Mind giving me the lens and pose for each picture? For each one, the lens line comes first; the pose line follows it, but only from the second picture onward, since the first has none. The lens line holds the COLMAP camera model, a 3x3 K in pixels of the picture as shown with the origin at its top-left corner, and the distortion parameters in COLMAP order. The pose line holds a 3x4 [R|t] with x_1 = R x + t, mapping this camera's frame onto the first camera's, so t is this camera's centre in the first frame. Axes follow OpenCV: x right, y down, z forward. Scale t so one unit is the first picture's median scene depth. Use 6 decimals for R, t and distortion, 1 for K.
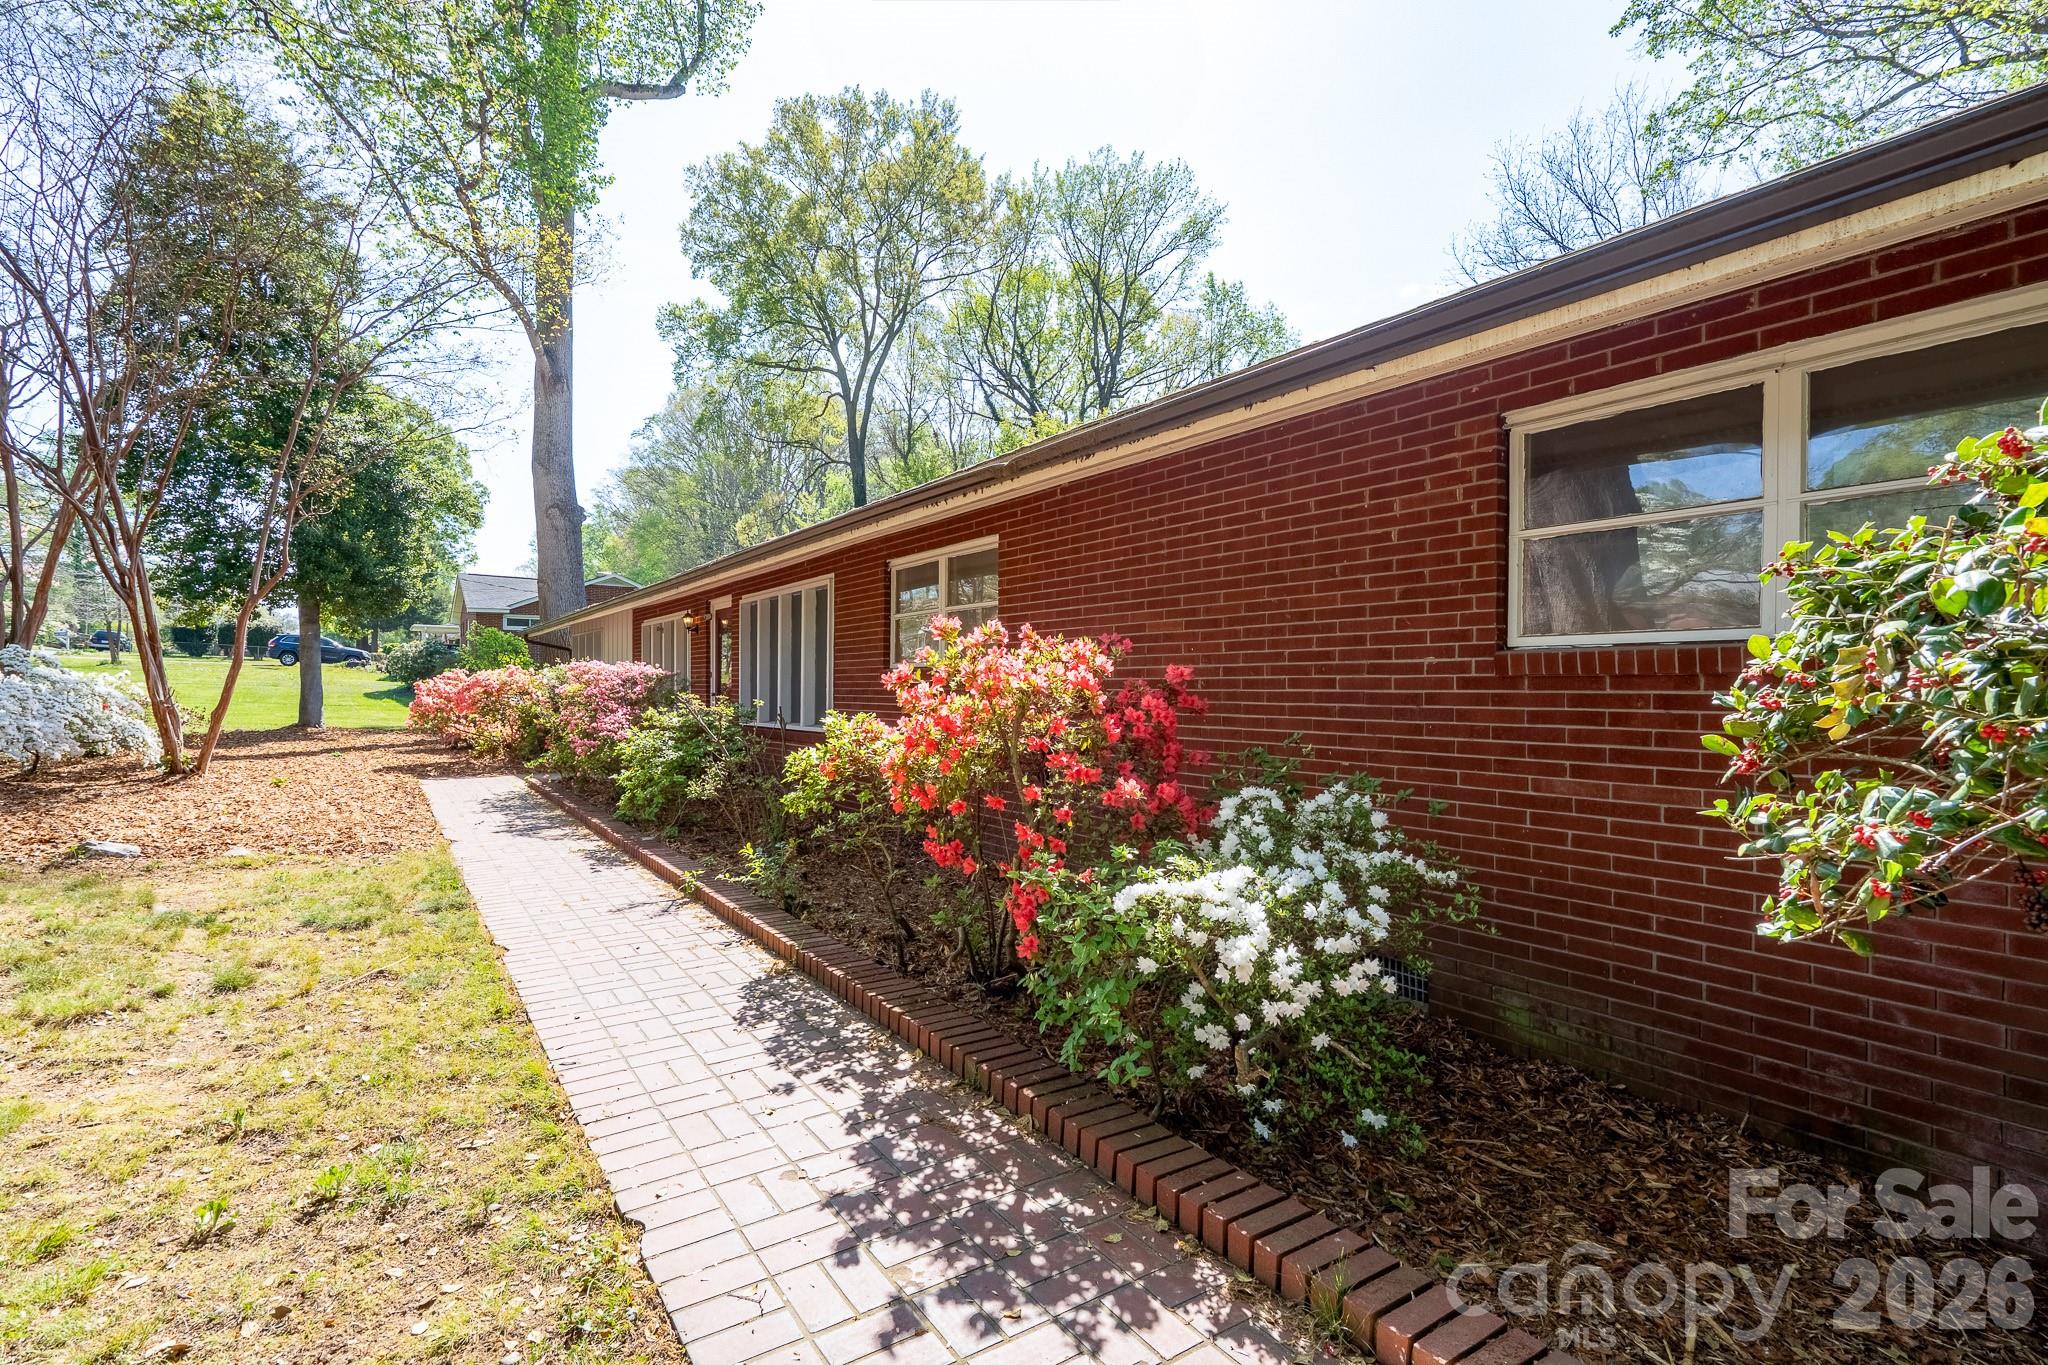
lens RADIAL K [[950.1, 0, 1058.1], [0, 950.1, 680.9], [0, 0, 1]] dist [-0.009061, 0.000001]
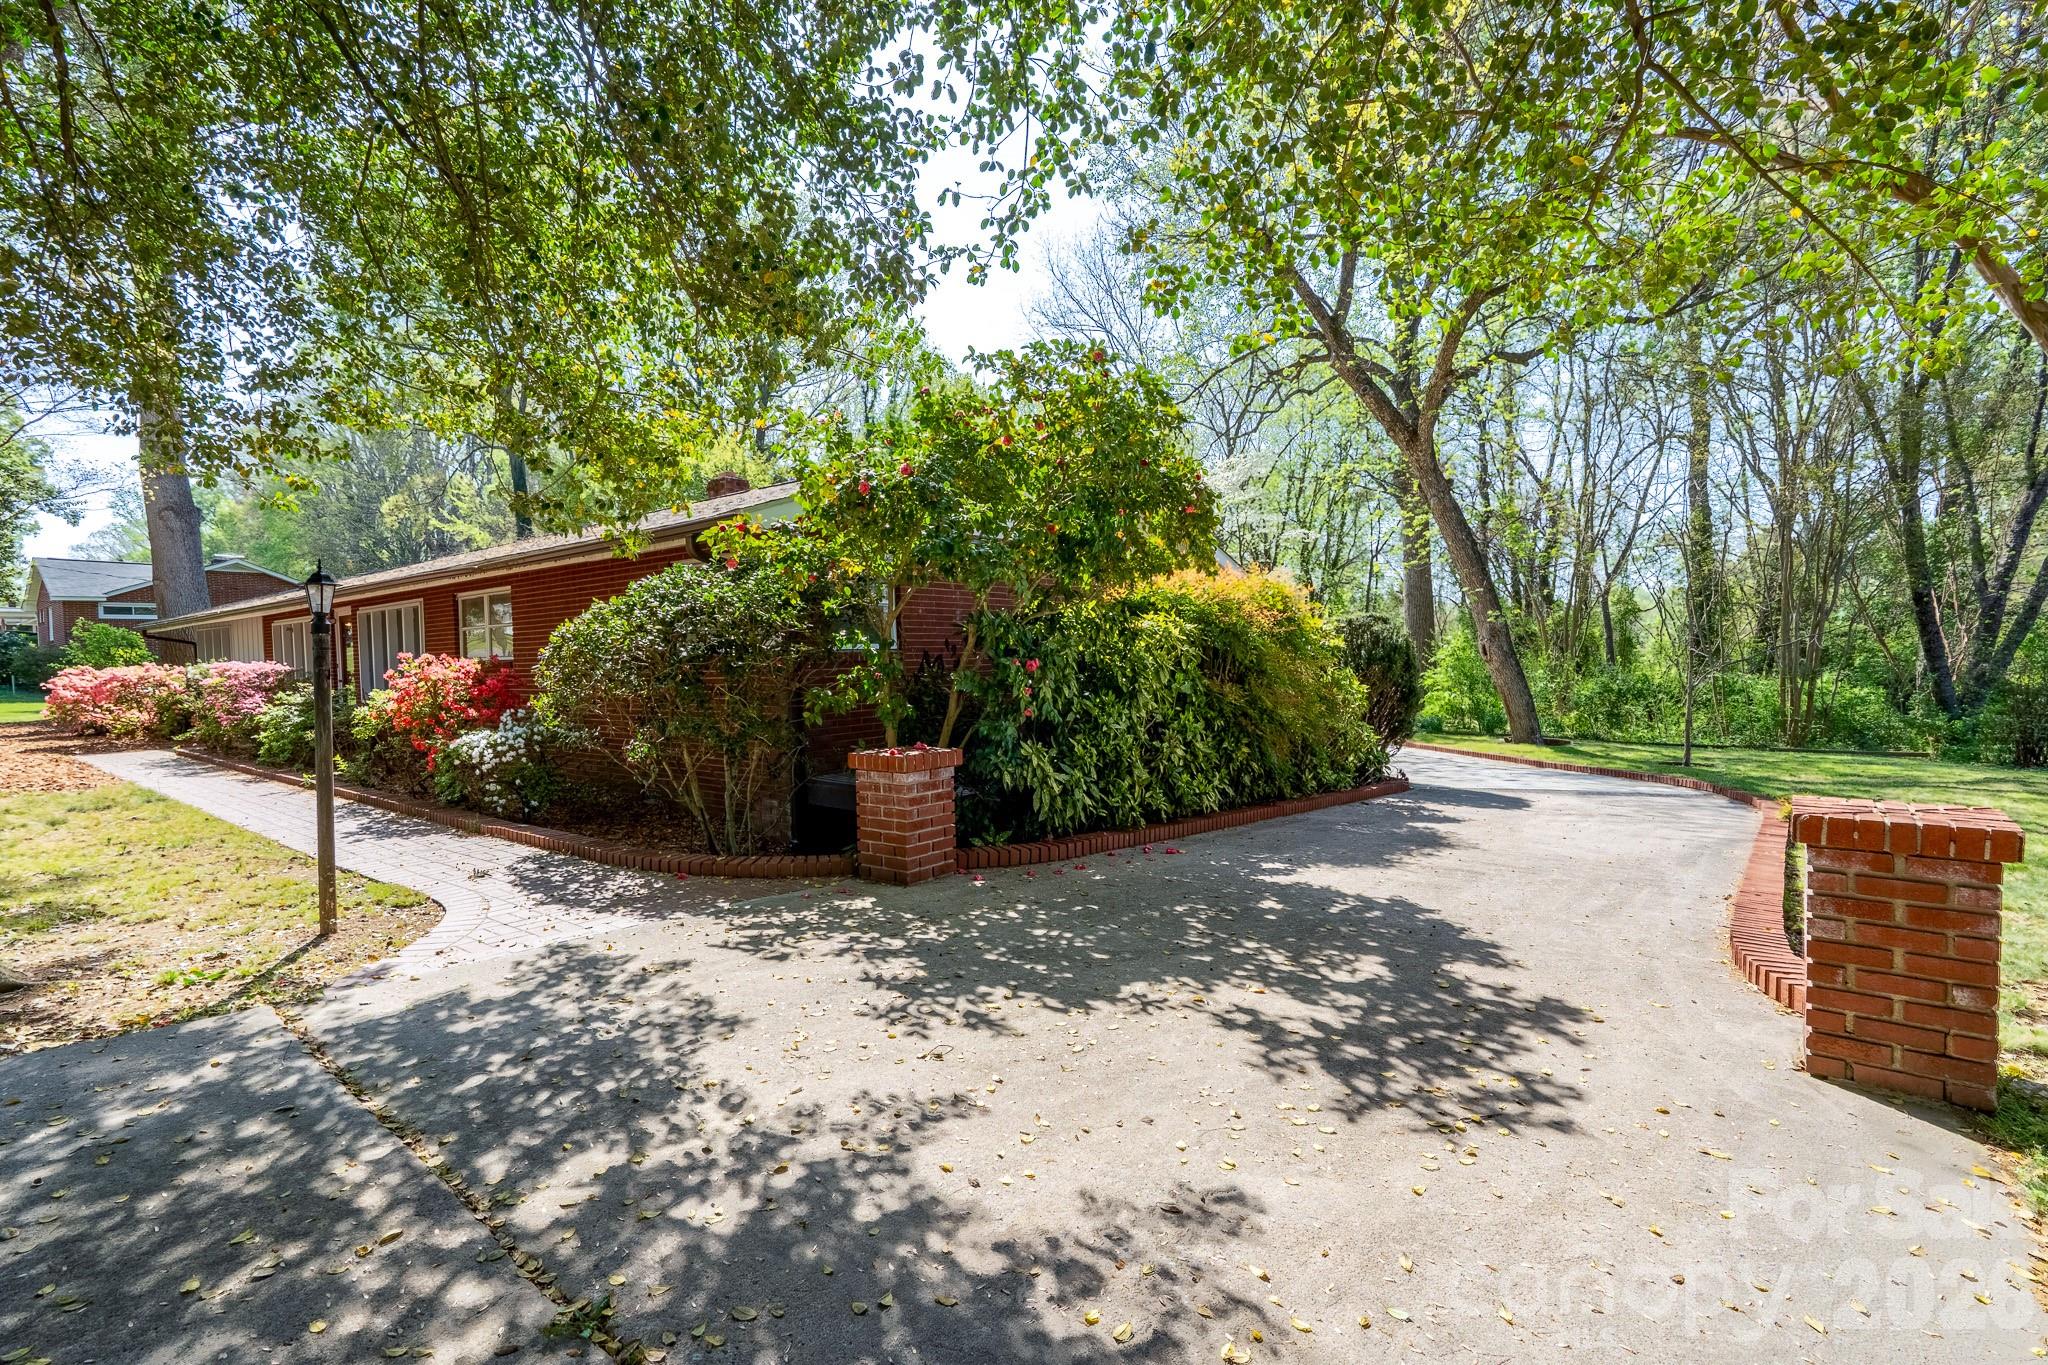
lens RADIAL K [[915.0, 0, 1044.5], [0, 915.0, 670.3], [0, 0, 1]] dist [-0.002564, -0.000252]
pose [[0.959026, -0.032349, 0.281466, 0.314653], [0.025540, 0.999286, 0.027825, -0.015449], [-0.282165, -0.019497, 0.959168, -0.707161]]
